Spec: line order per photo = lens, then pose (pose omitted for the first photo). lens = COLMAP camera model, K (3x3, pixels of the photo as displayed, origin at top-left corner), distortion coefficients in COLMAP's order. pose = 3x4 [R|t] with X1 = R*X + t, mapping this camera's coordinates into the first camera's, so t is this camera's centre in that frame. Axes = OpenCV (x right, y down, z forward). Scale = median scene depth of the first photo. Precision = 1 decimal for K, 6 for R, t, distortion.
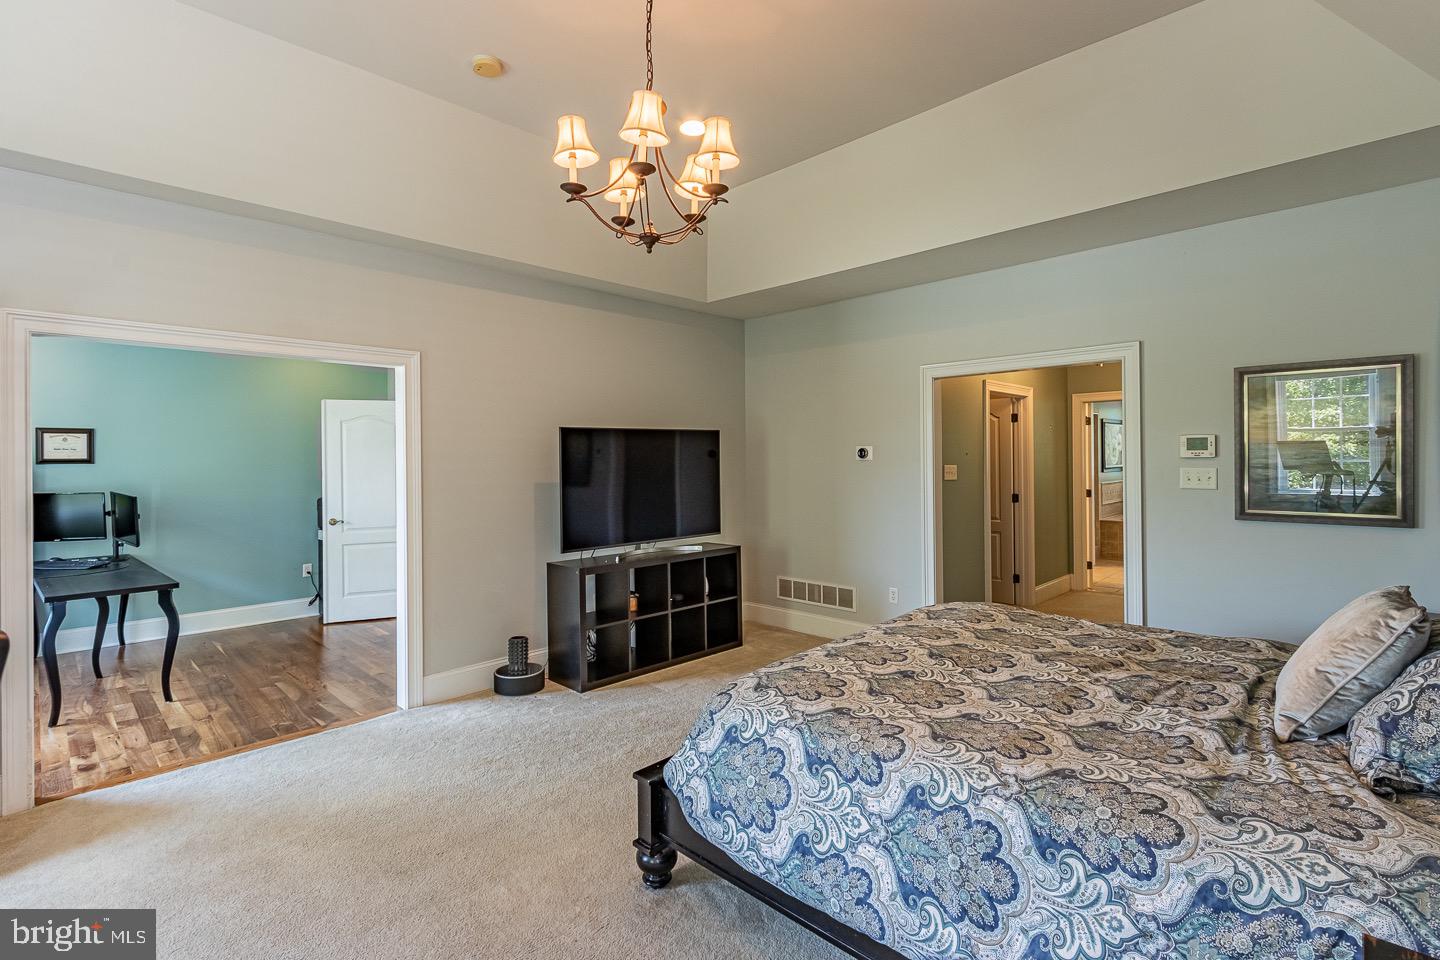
lens RADIAL K [[683.2, 0, 721.3], [0, 683.2, 467.7], [0, 0, 1]] dist [0.001004, -0.000288]
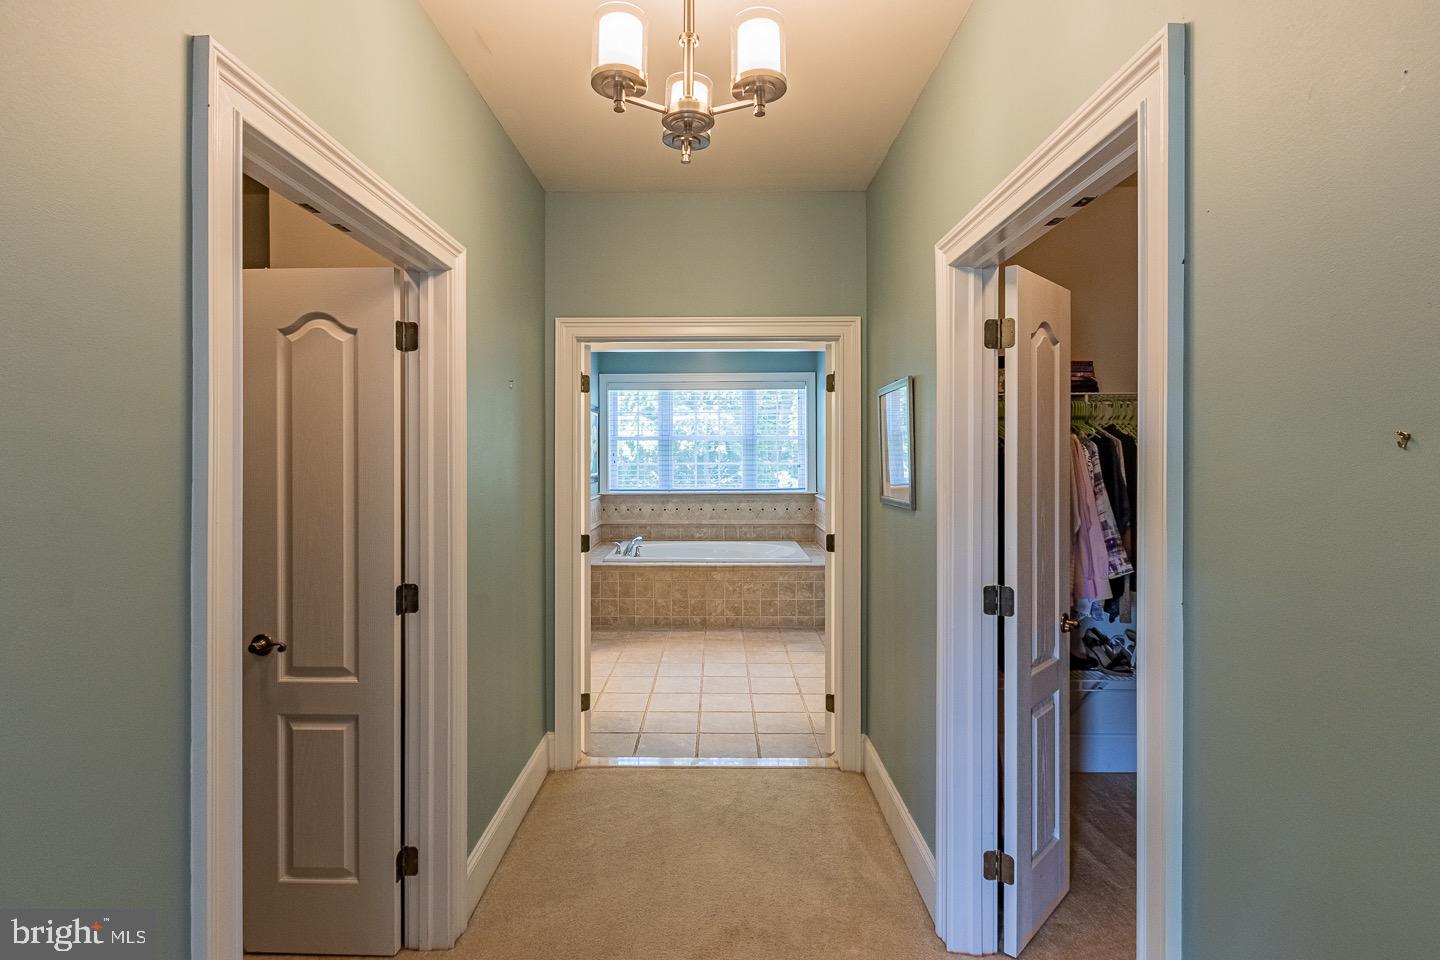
lens RADIAL K [[683.2, 0, 716.2], [0, 683.2, 458.2], [0, 0, 1]] dist [0.001004, -0.000288]
pose [[0.717191, 0.012788, 0.696760, 0.315346], [-0.005572, 0.999905, -0.012617, -0.015263], [-0.696855, 0.005166, 0.717194, 0.683932]]
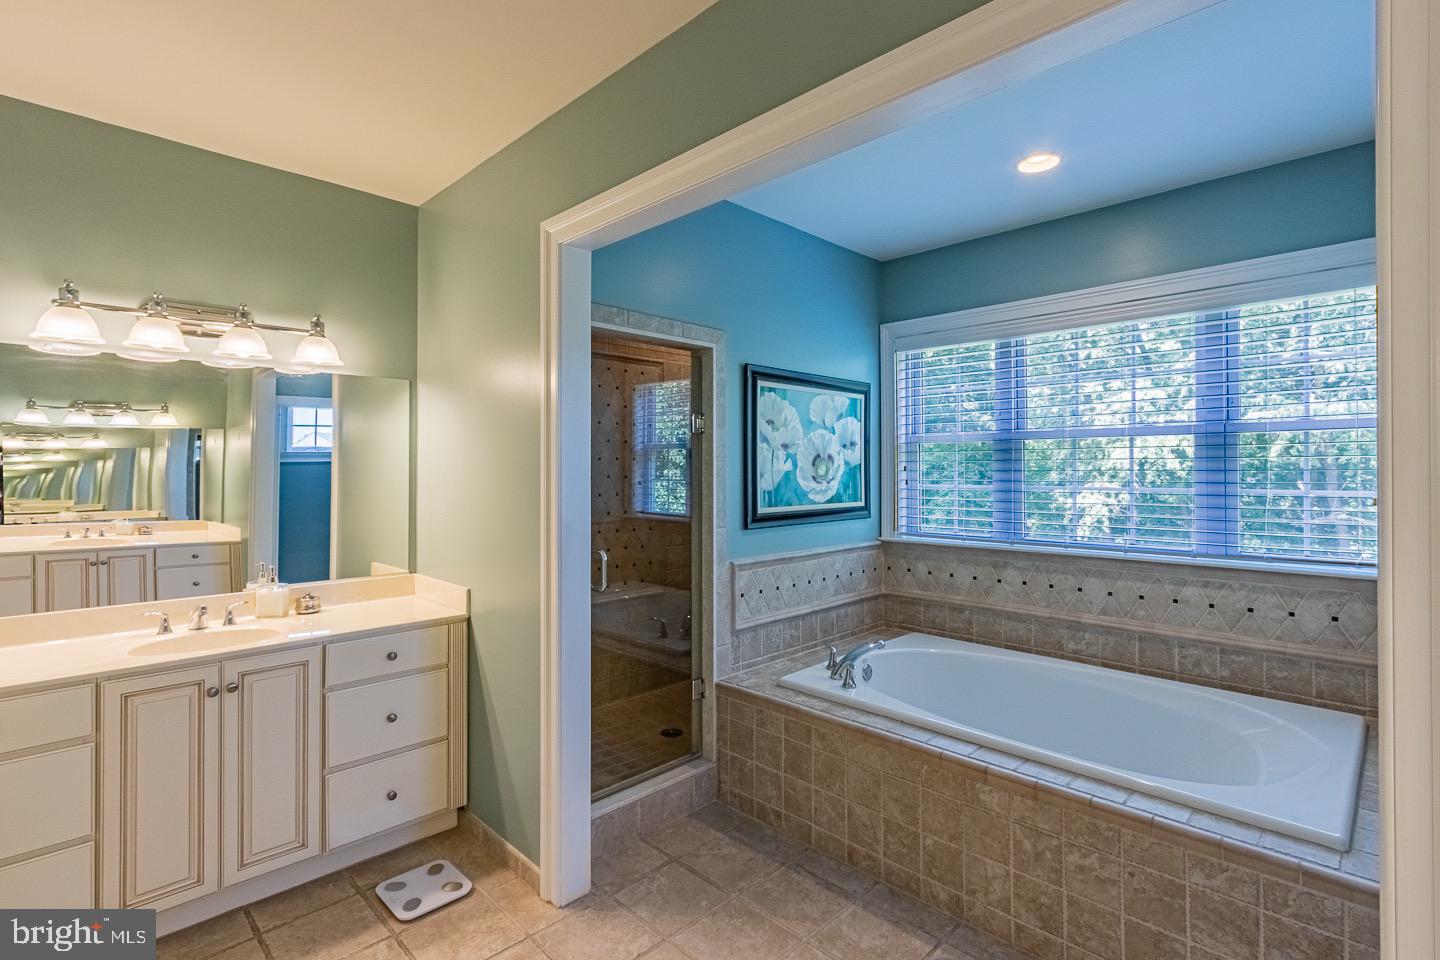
lens RADIAL K [[683.2, 0, 720.5], [0, 683.2, 468.1], [0, 0, 1]] dist [0.001004, -0.000288]
pose [[0.999801, 0.015132, -0.013034, 0.549211], [-0.015251, 0.999842, -0.009084, -0.020459], [0.012894, 0.009281, 0.999874, 0.828942]]
